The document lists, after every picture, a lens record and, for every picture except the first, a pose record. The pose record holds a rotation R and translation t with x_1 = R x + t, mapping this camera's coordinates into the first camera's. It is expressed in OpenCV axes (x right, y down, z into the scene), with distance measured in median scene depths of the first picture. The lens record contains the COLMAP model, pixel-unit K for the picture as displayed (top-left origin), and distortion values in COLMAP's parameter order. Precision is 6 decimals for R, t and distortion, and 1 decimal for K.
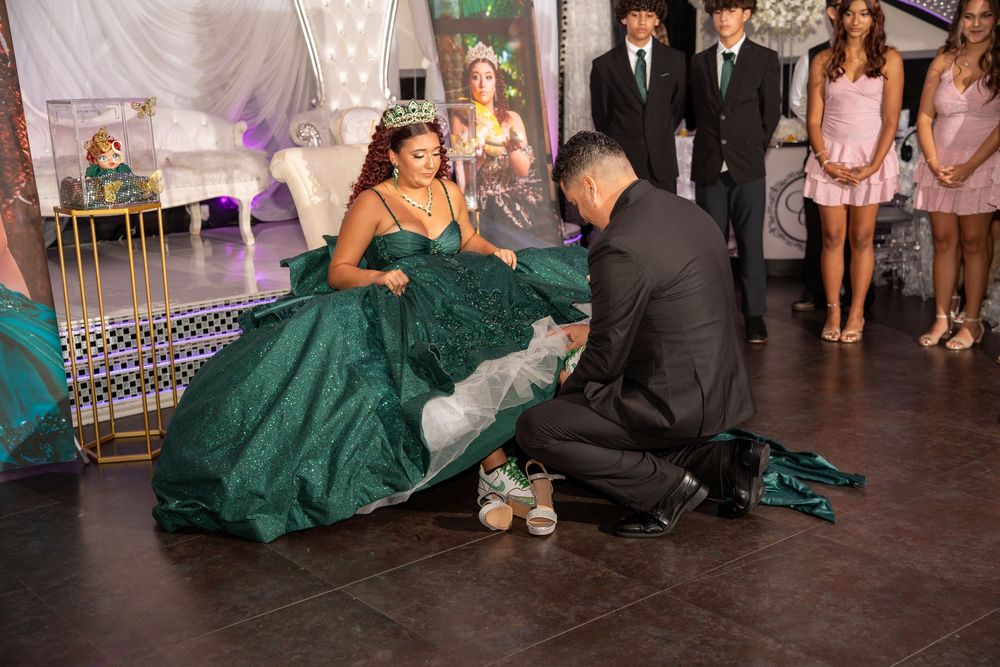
lens RADIAL K [[1200.1, 0, 500.0], [0, 1200.1, 333.5], [0, 0, 1]] dist [0.009841, 0.482827]
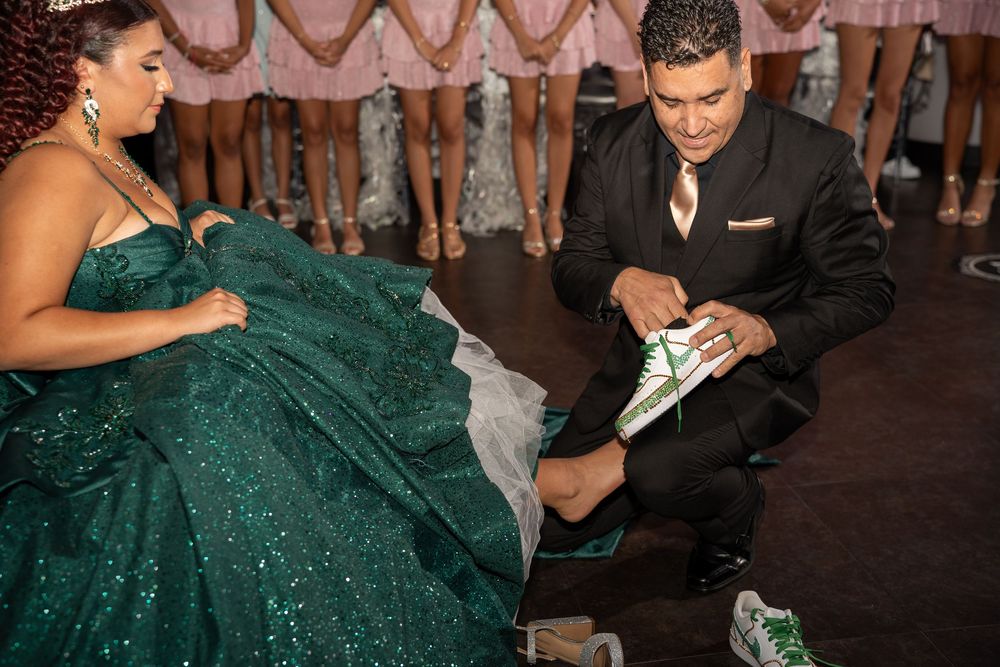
lens RADIAL K [[1202.4, 0, 500.0], [0, 1202.4, 333.5], [0, 0, 1]] dist [0.011977, 0.412146]
pose [[0.487790, -0.269353, 0.830367, -0.334931], [0.190818, 0.961104, 0.199668, -0.092133], [-0.851851, 0.061053, 0.520214, 0.503591]]
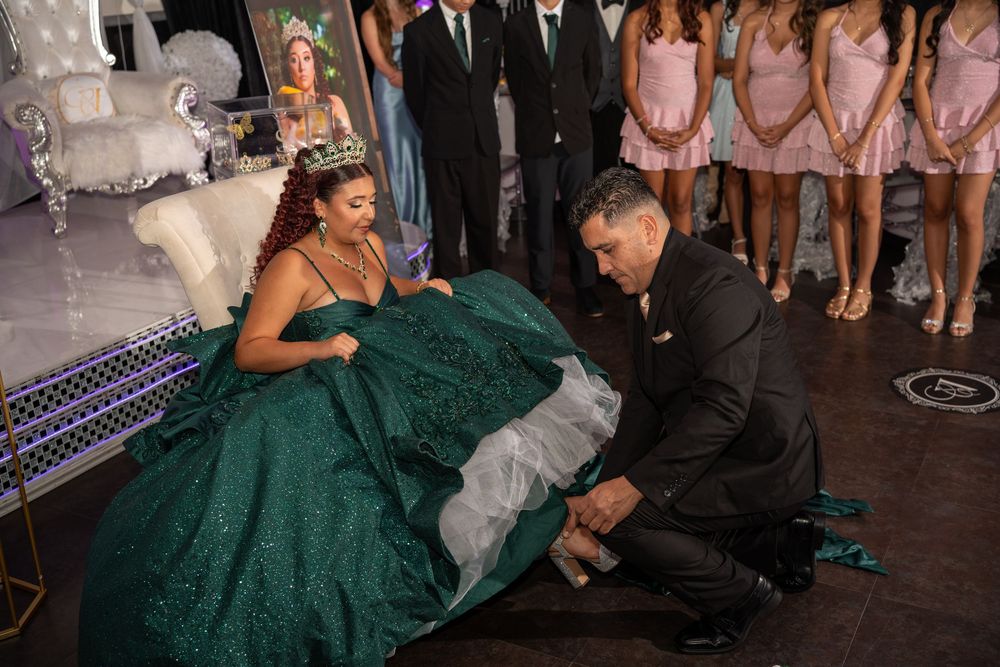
lens RADIAL K [[1094.8, 0, 500.0], [0, 1094.8, 333.5], [0, 0, 1]] dist [-0.032080, 0.269234]
pose [[0.927202, -0.141877, 0.346651, -0.189890], [0.098267, 0.985209, 0.140384, -0.124300], [-0.361441, -0.096100, 0.927429, 0.230369]]
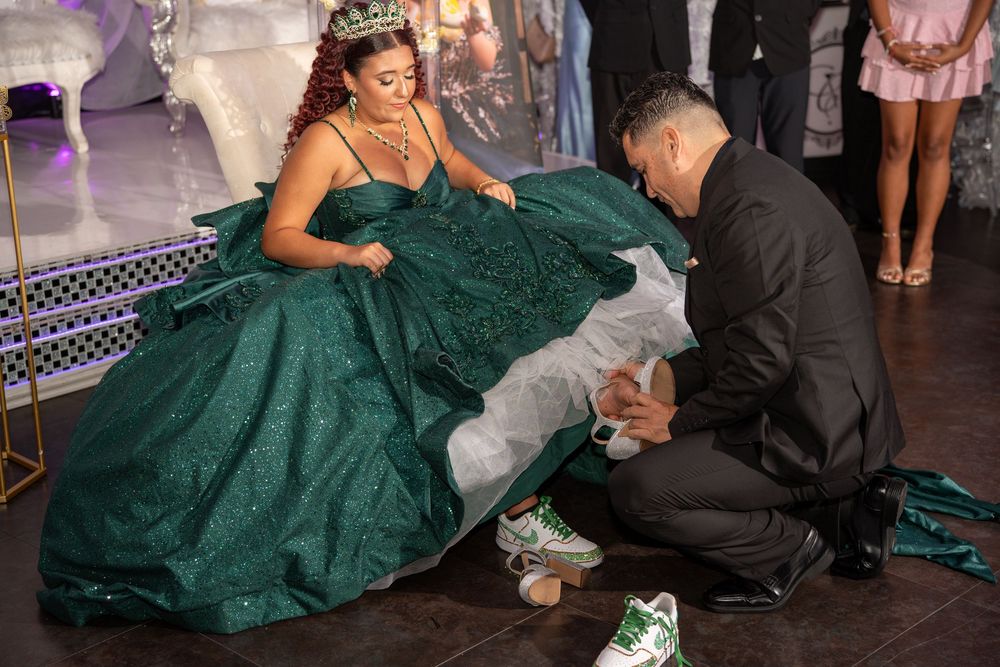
lens RADIAL K [[1548.7, 0, 500.0], [0, 1548.7, 333.5], [0, 0, 1]] dist [0.198376, 0.839823]
pose [[0.993514, -0.023579, 0.111238, -0.089701], [0.013726, 0.995979, 0.088524, -0.059936], [-0.112878, -0.086423, 0.989843, 0.052854]]
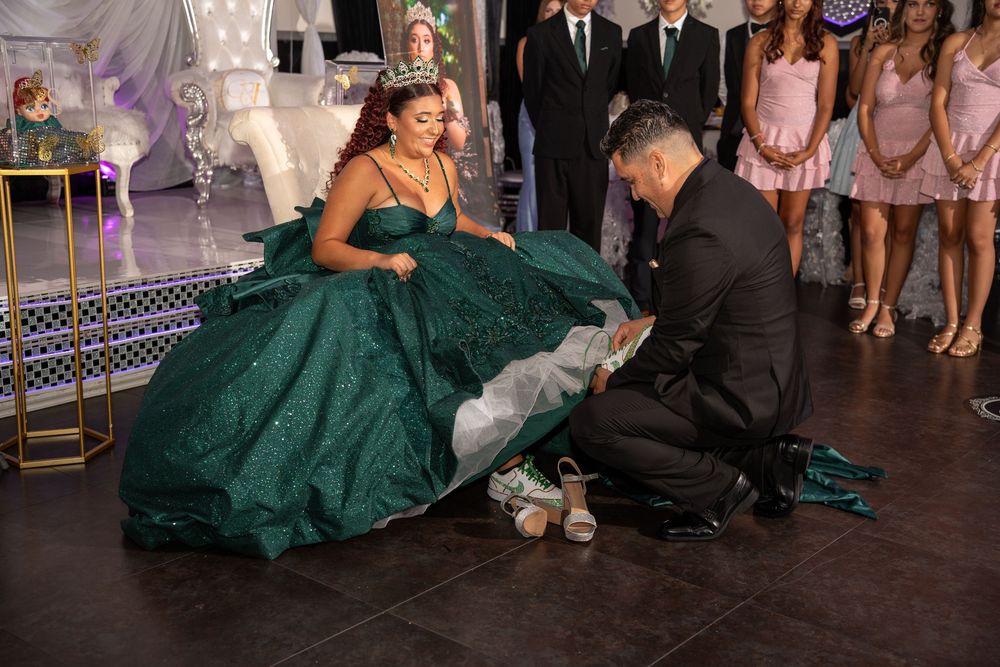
lens RADIAL K [[1202.4, 0, 500.0], [0, 1202.4, 333.5], [0, 0, 1]] dist [0.011977, 0.412146]
pose [[0.981822, 0.003516, 0.189772, -0.137740], [-0.006335, 0.999878, 0.014250, -0.001736], [-0.189699, -0.015193, 0.981725, 0.081035]]
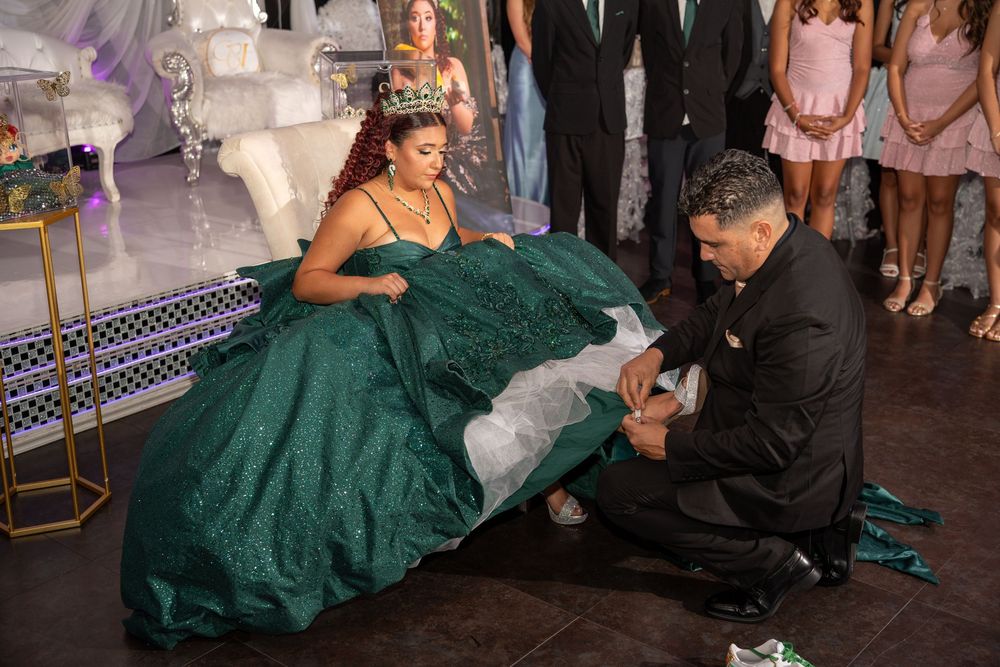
lens RADIAL K [[1202.4, 0, 500.0], [0, 1202.4, 333.5], [0, 0, 1]] dist [0.011977, 0.412146]
pose [[0.981304, -0.039606, 0.188347, -0.137400], [0.018963, 0.993732, 0.110164, -0.090217], [-0.191530, -0.104533, 0.975904, 0.145322]]
